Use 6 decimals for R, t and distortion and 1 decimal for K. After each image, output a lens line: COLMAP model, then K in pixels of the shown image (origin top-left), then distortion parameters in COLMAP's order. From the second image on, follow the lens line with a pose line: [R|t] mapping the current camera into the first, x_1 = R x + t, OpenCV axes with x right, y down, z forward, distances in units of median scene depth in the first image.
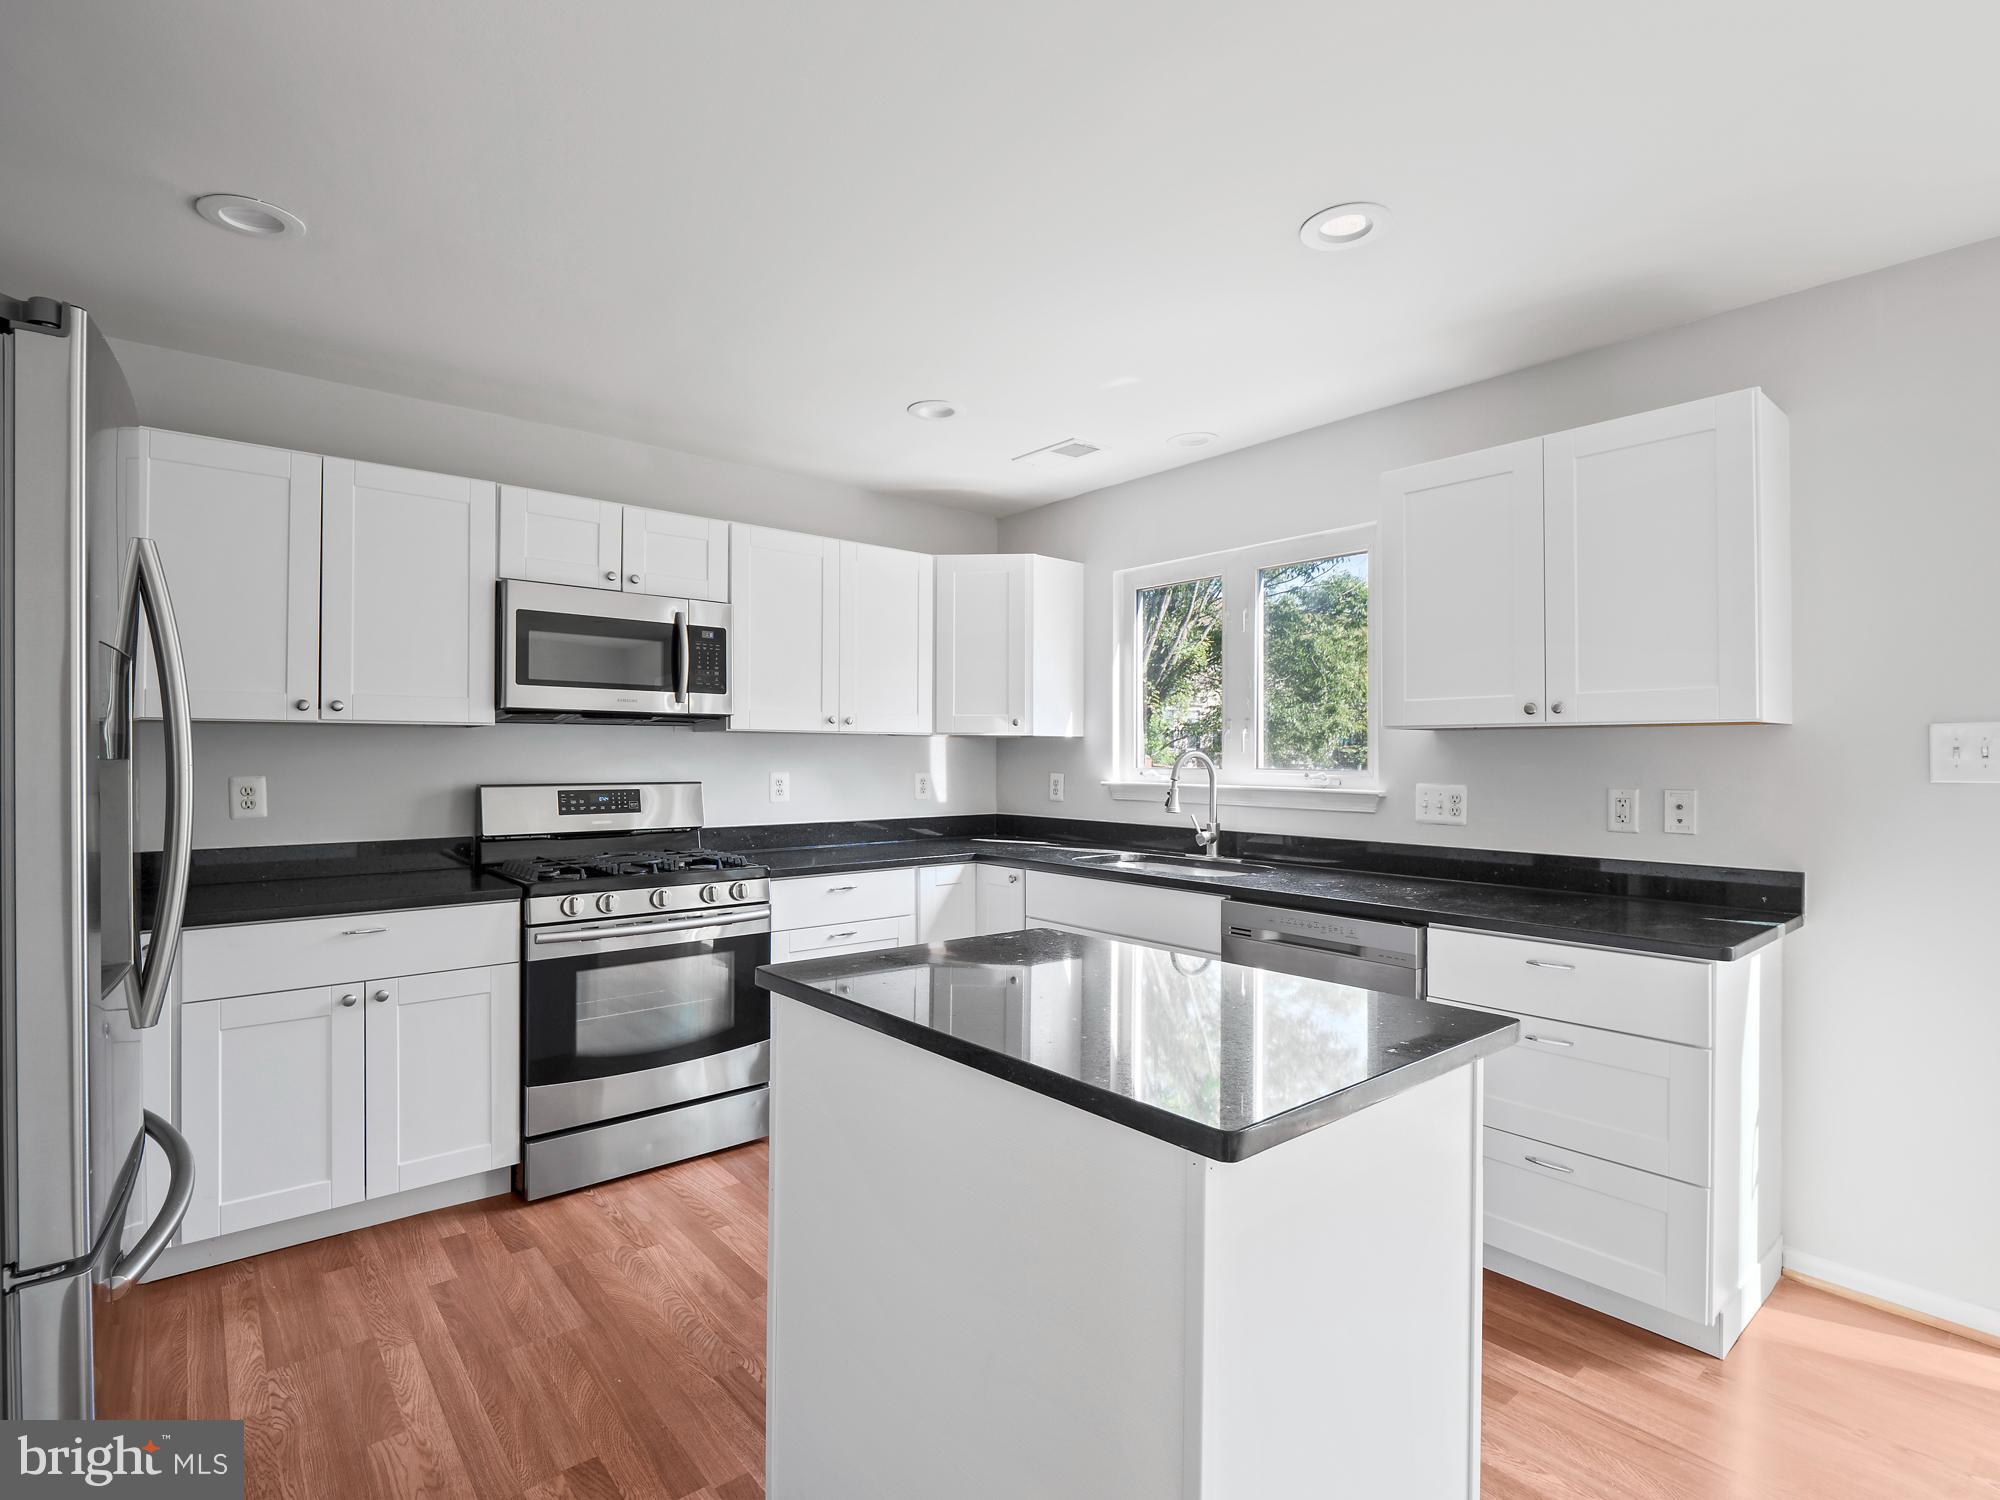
lens RADIAL K [[984.3, 0, 1001.2], [0, 984.3, 752.1], [0, 0, 1]] dist [-0.006525, -0.005003]
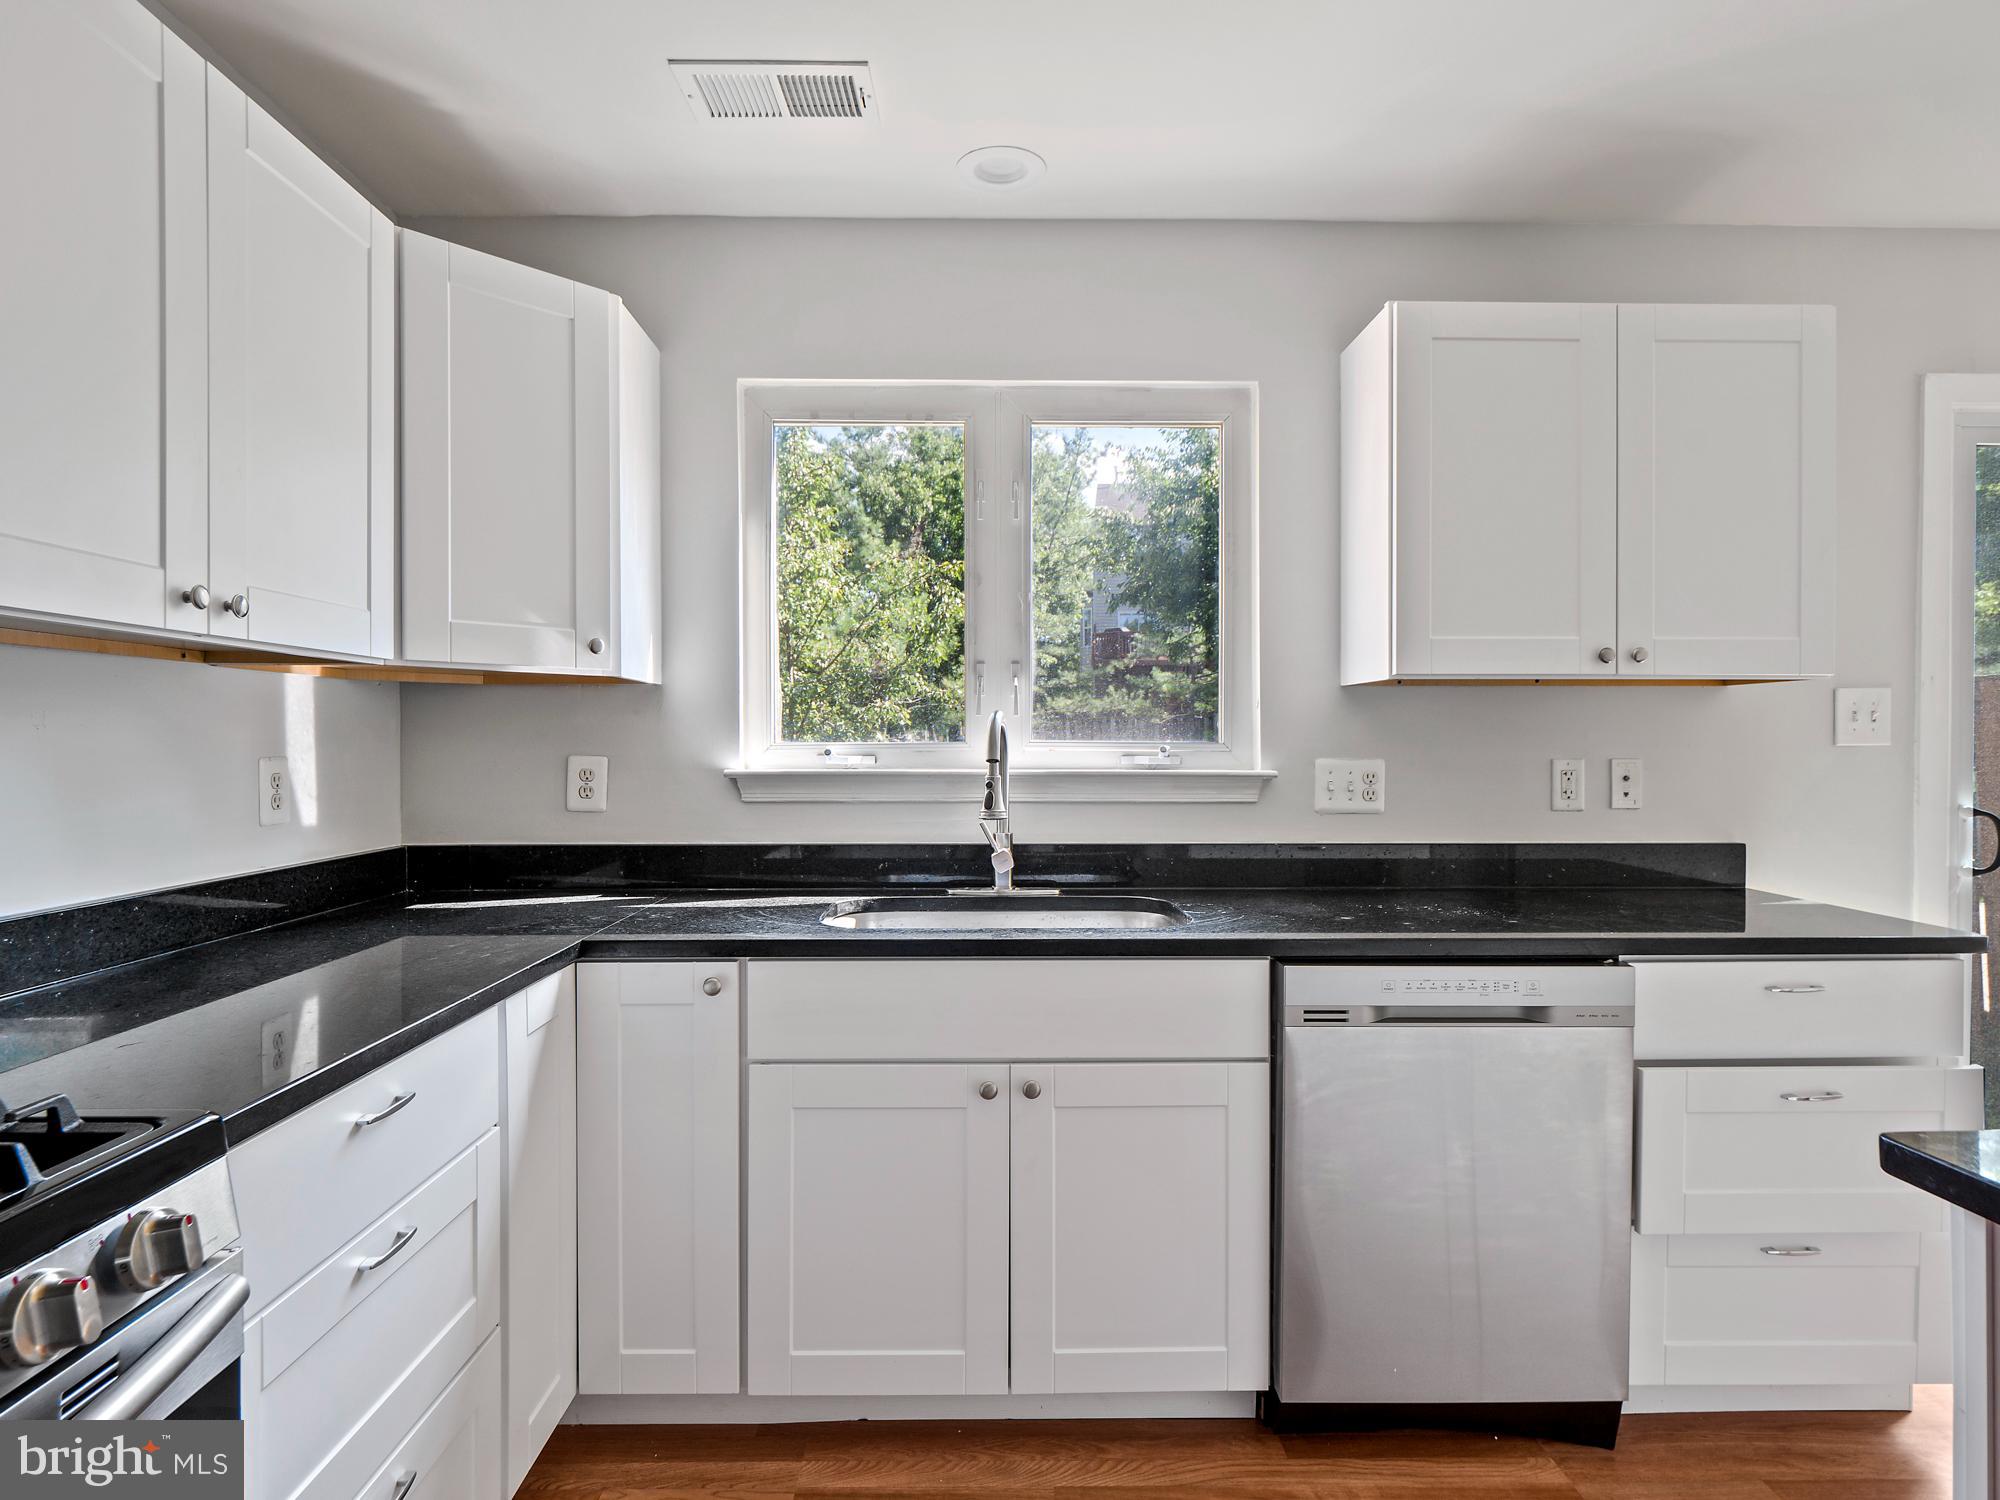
lens RADIAL K [[1087.6, 0, 1000.3], [0, 1087.6, 751.3], [0, 0, 1]] dist [-0.000751, -0.000871]
pose [[0.631146, -0.009422, 0.775607, -0.332656], [-0.000572, 0.999920, 0.012612, 0.016147], [-0.775664, -0.008404, 0.631090, 0.659027]]
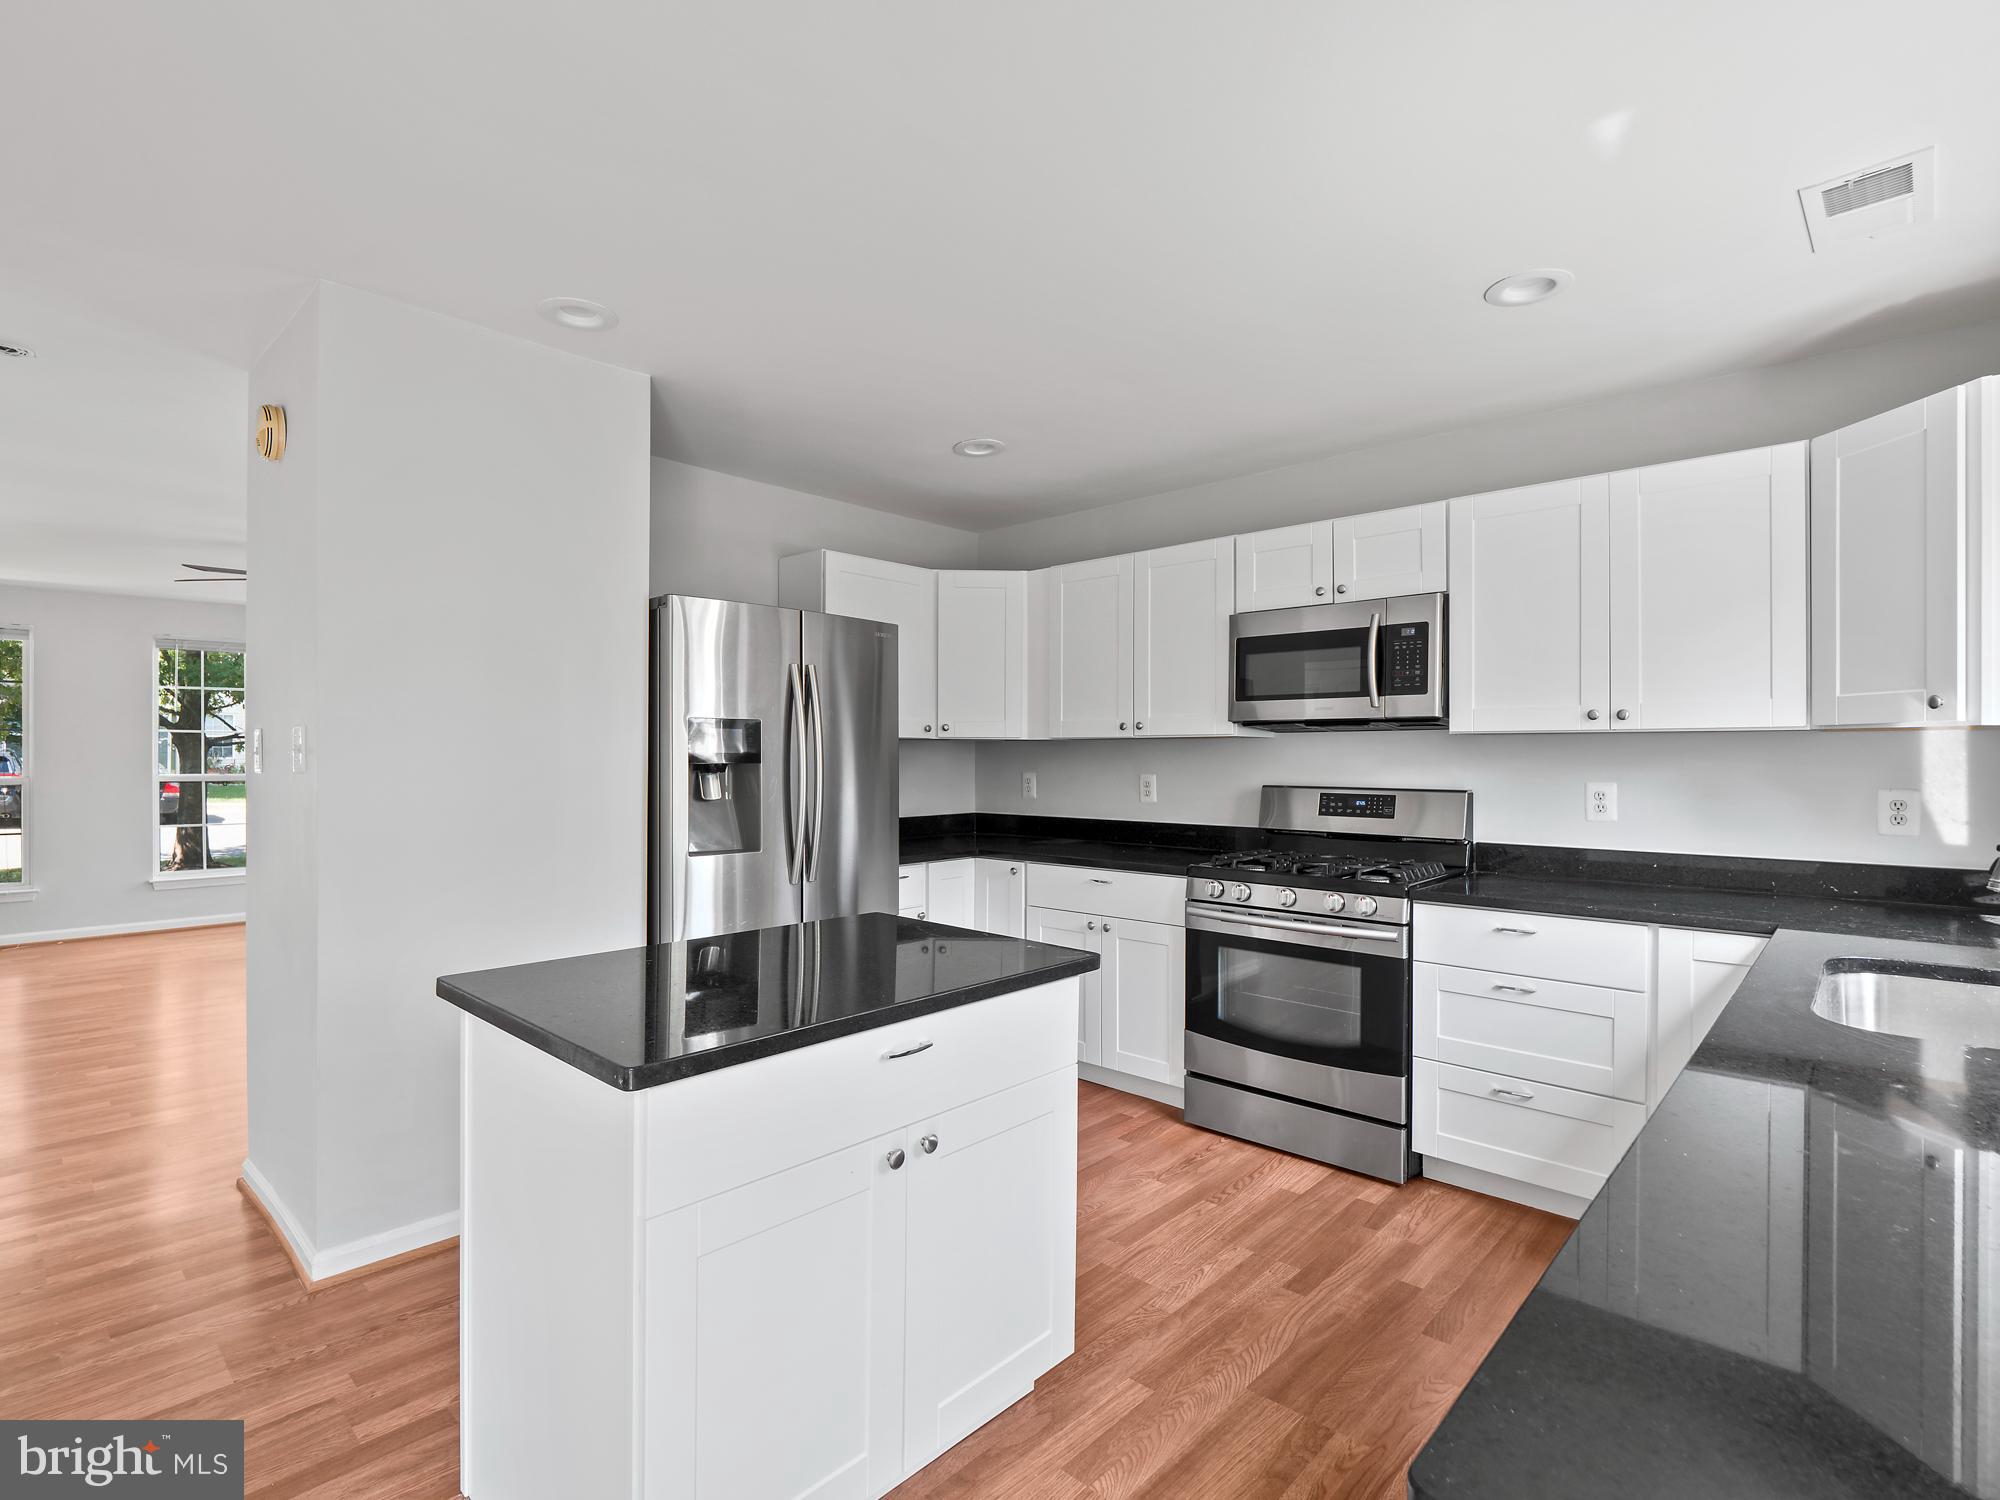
lens RADIAL K [[984.3, 0, 993.0], [0, 984.3, 759.8], [0, 0, 1]] dist [-0.006525, -0.005003]
pose [[0.121858, -0.000769, -0.992547, 0.613682], [0.000827, 0.999999, -0.000673, 0.002691], [0.992547, -0.000739, 0.121859, 0.522291]]
